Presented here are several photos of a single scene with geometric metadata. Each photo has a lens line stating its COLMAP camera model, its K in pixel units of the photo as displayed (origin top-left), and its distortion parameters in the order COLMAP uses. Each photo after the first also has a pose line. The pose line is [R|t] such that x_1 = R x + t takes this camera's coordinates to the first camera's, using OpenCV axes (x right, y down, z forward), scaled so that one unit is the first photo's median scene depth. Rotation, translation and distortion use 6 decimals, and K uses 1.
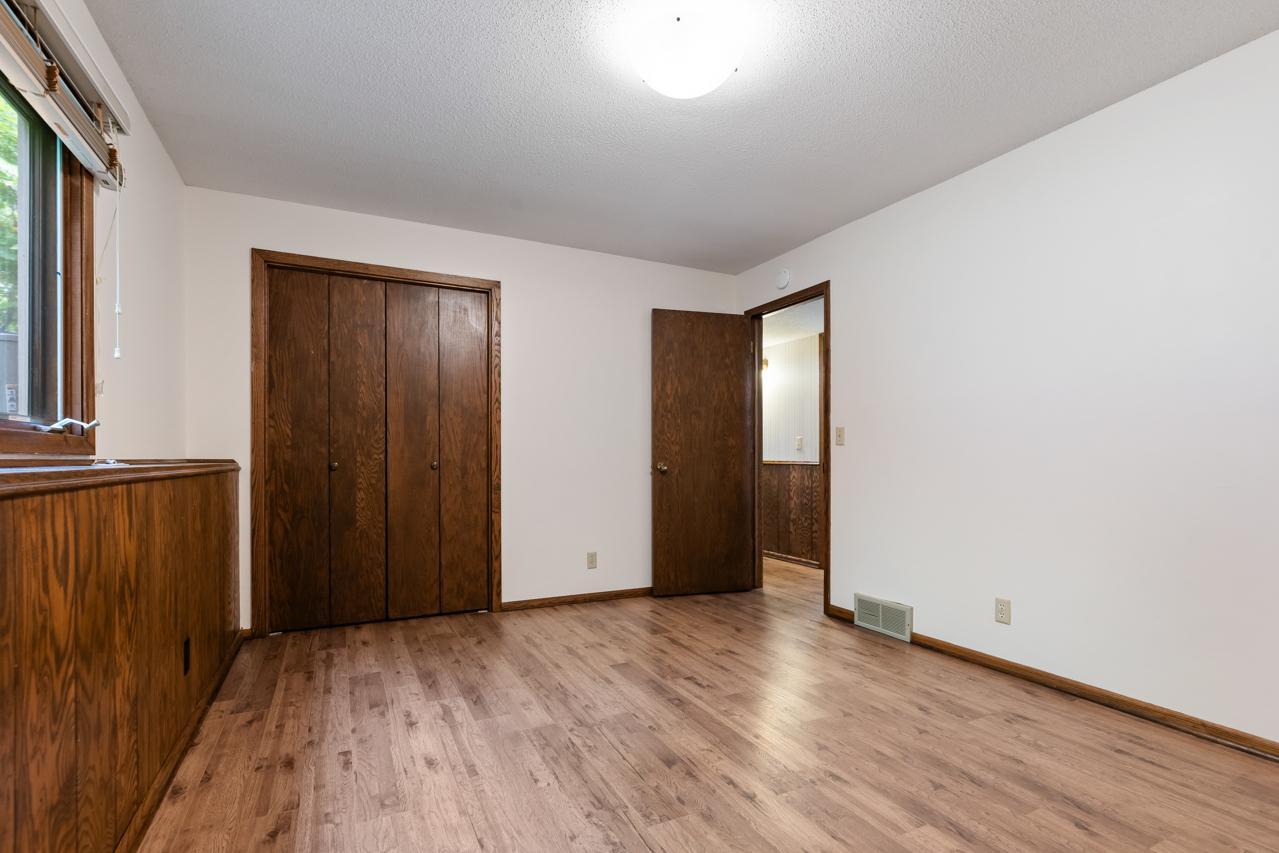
lens RADIAL K [[596.0, 0, 636.1], [0, 596.0, 423.2], [0, 0, 1]] dist [-0.003644, -0.000472]
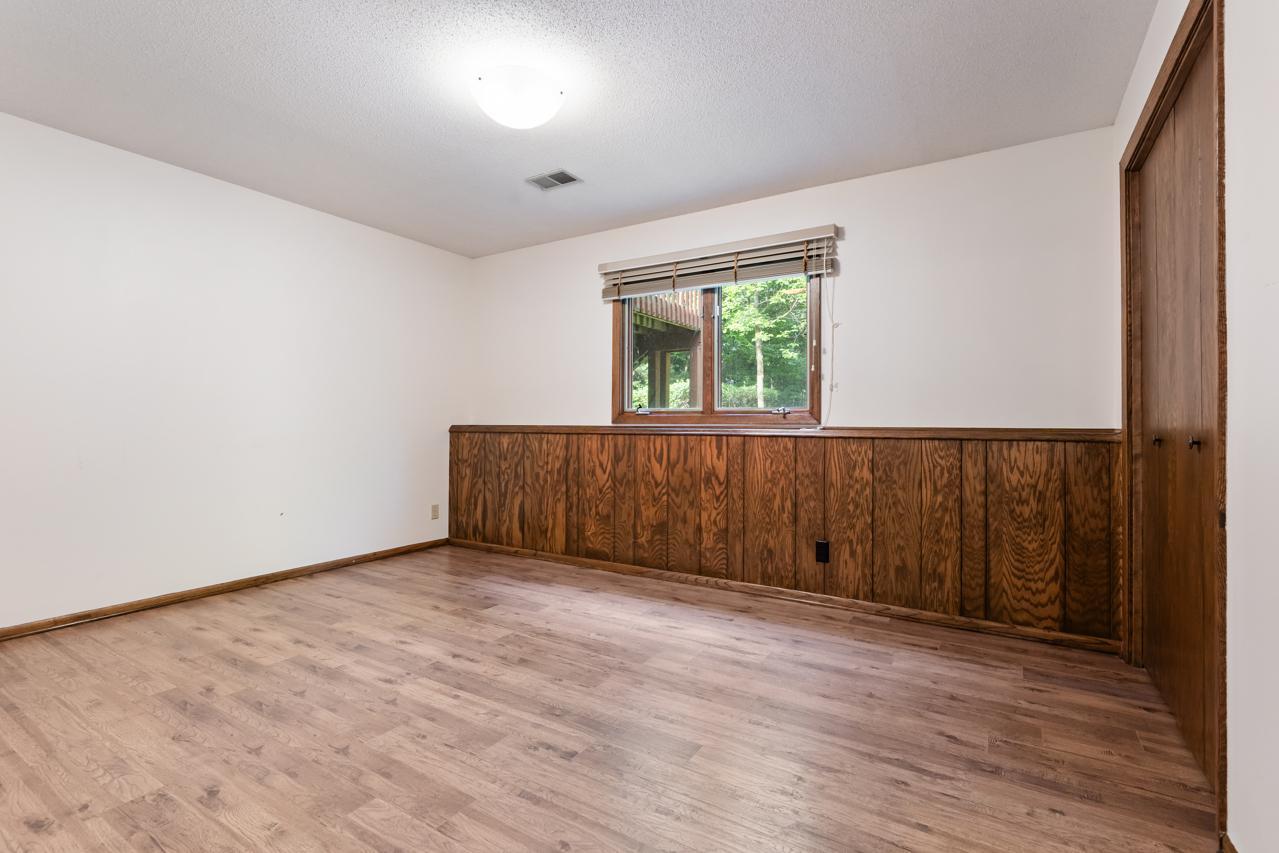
lens RADIAL K [[596.0, 0, 636.1], [0, 596.0, 423.2], [0, 0, 1]] dist [-0.003644, -0.000472]
pose [[-0.856104, -0.008322, -0.516736, 0.452955], [0.023657, 0.998191, -0.055271, 0.119893], [0.516261, -0.059542, -0.854359, 1.981539]]
